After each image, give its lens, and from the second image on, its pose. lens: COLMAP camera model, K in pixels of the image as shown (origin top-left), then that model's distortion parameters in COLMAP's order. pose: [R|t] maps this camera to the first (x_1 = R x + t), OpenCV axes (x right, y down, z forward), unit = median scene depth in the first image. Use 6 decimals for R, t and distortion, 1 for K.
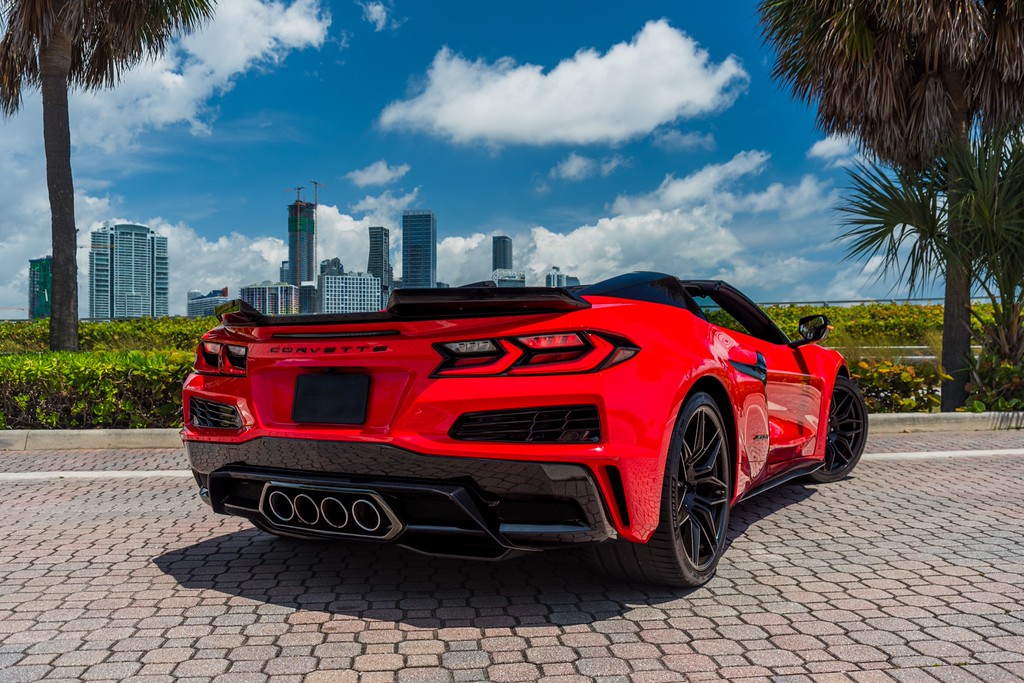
lens RADIAL K [[915.1, 0, 504.3], [0, 915.1, 354.9], [0, 0, 1]] dist [-0.070665, 0.101914]
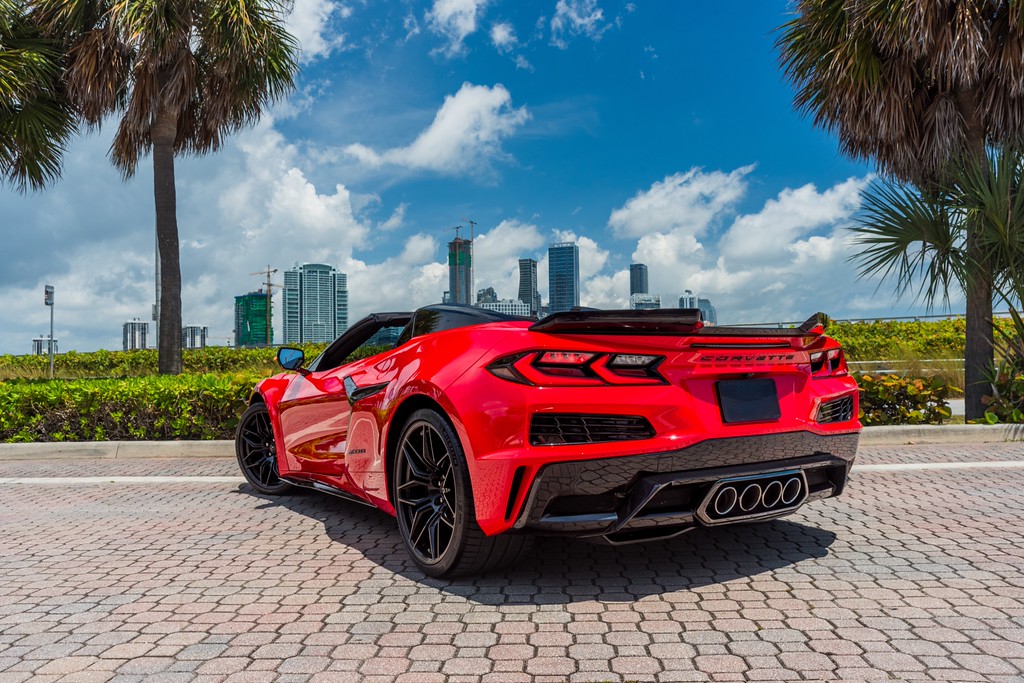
lens RADIAL K [[822.0, 0, 510.3], [0, 822.0, 353.9], [0, 0, 1]] dist [-0.090062, 0.128515]
pose [[0.987197, -0.016062, -0.158698, 0.143300], [0.012520, 0.999650, -0.023295, -0.000715], [0.159016, 0.021010, 0.987052, 0.021678]]
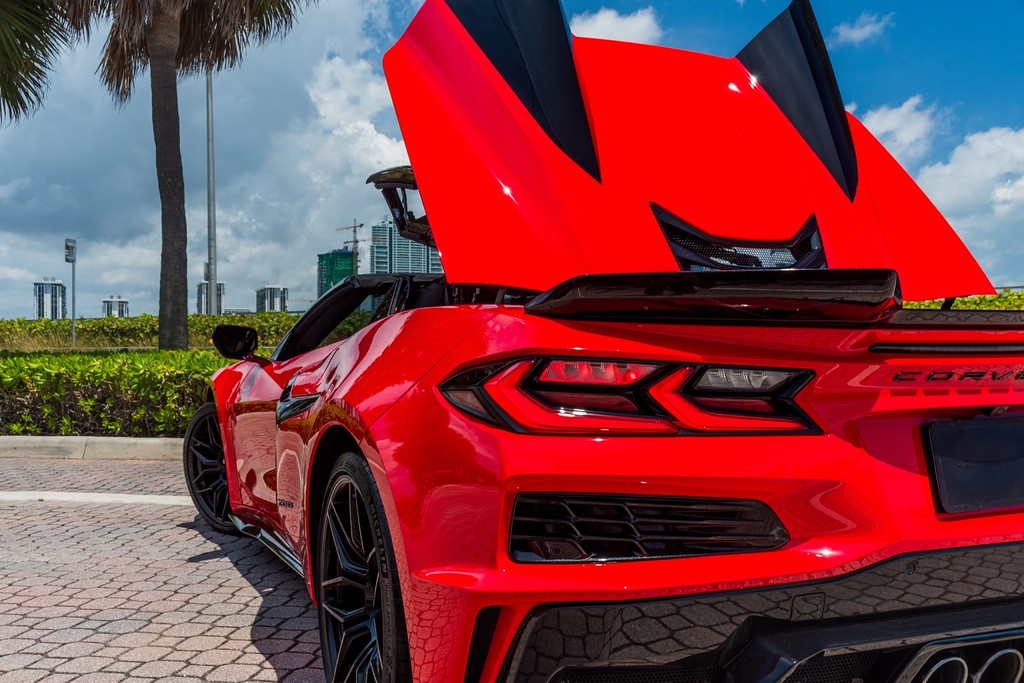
lens RADIAL K [[938.8, 0, 512.6], [0, 938.8, 365.2], [0, 0, 1]] dist [-0.060118, 0.187506]
pose [[0.960770, 0.008192, -0.277224, 0.147086], [-0.001935, 0.999737, 0.022836, -0.012568], [0.277338, -0.021404, 0.960534, 0.184305]]
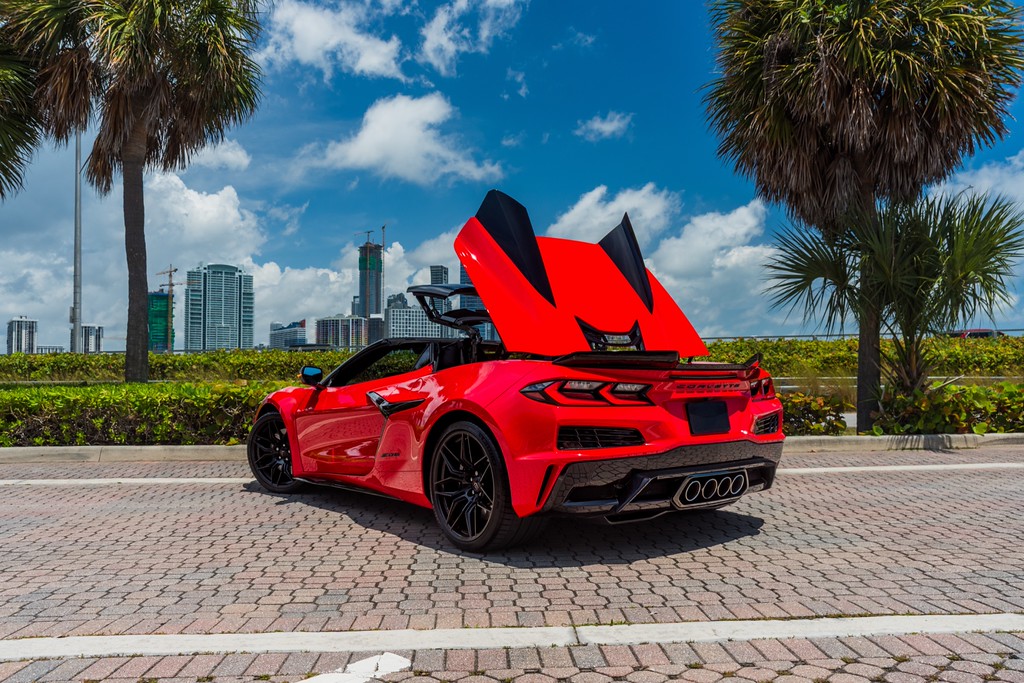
lens RADIAL K [[822.3, 0, 516.0], [0, 822.3, 350.8], [0, 0, 1]] dist [-0.080360, 0.115227]
pose [[0.999077, 0.000538, -0.042943, 0.093950], [-0.002073, 0.999360, -0.035721, -0.009749], [0.042896, 0.035777, 0.998439, -0.105669]]
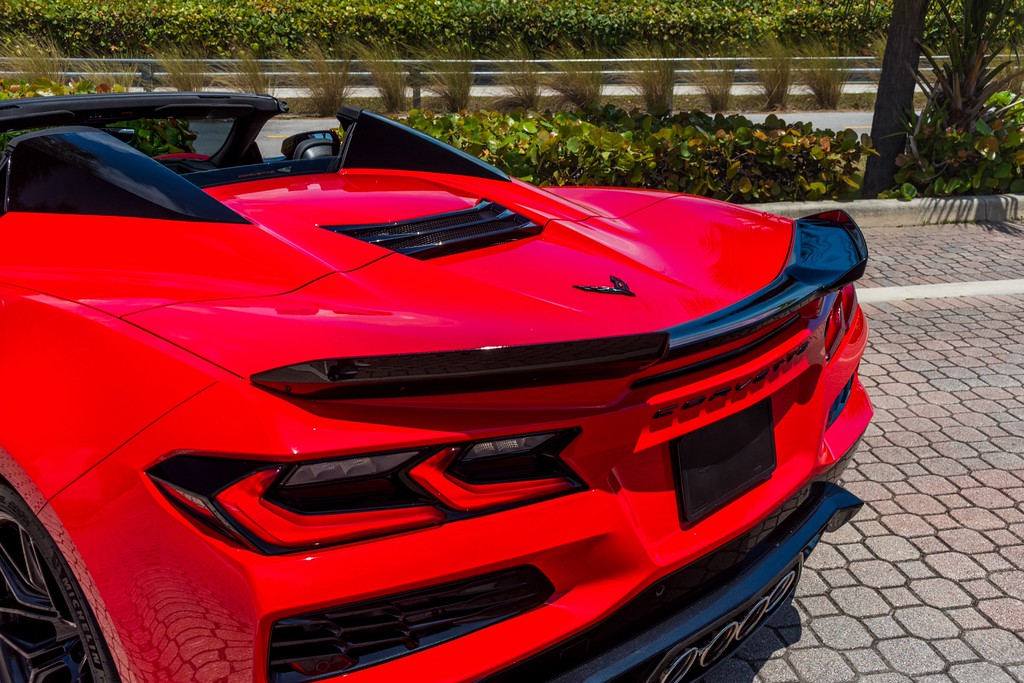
lens RADIAL K [[990.7, 0, 512.7], [0, 990.7, 354.9], [0, 0, 1]] dist [-0.012295, 0.137059]
pose [[0.995980, -0.019576, 0.087410, 0.124574], [-0.009669, 0.946631, 0.322174, -0.079684], [-0.089052, -0.321724, 0.942636, 0.210694]]
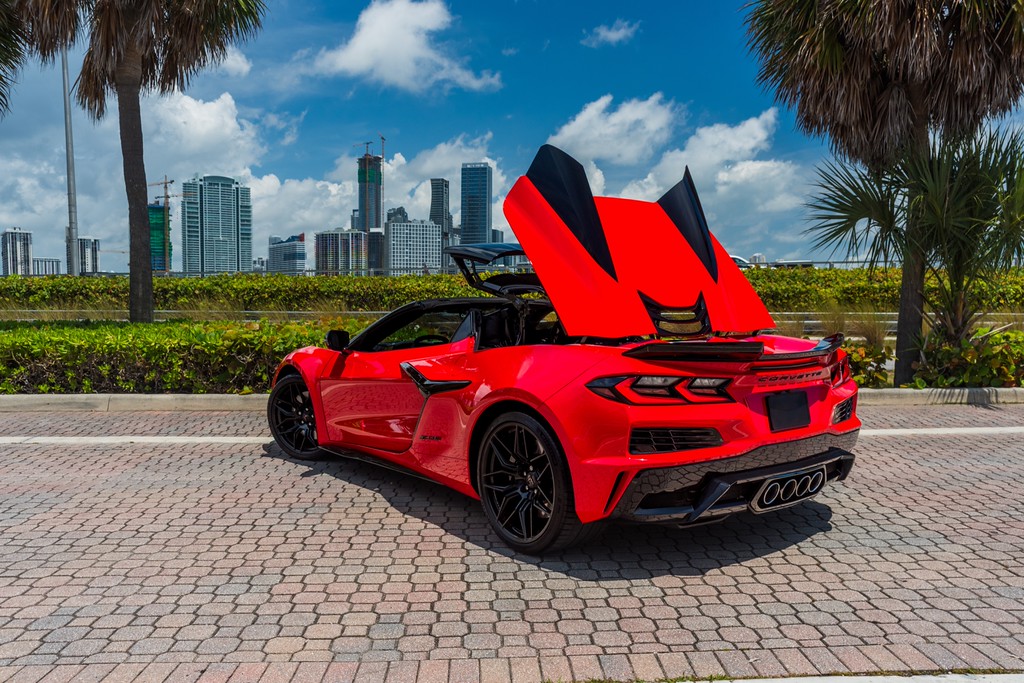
lens RADIAL K [[826.1, 0, 515.2], [0, 826.1, 356.5], [0, 0, 1]] dist [-0.079944, 0.122641]
pose [[0.998928, 0.013478, -0.044280, 0.058001], [-0.010201, 0.997249, 0.073413, -0.049354], [0.045148, -0.072883, 0.996318, -0.054867]]
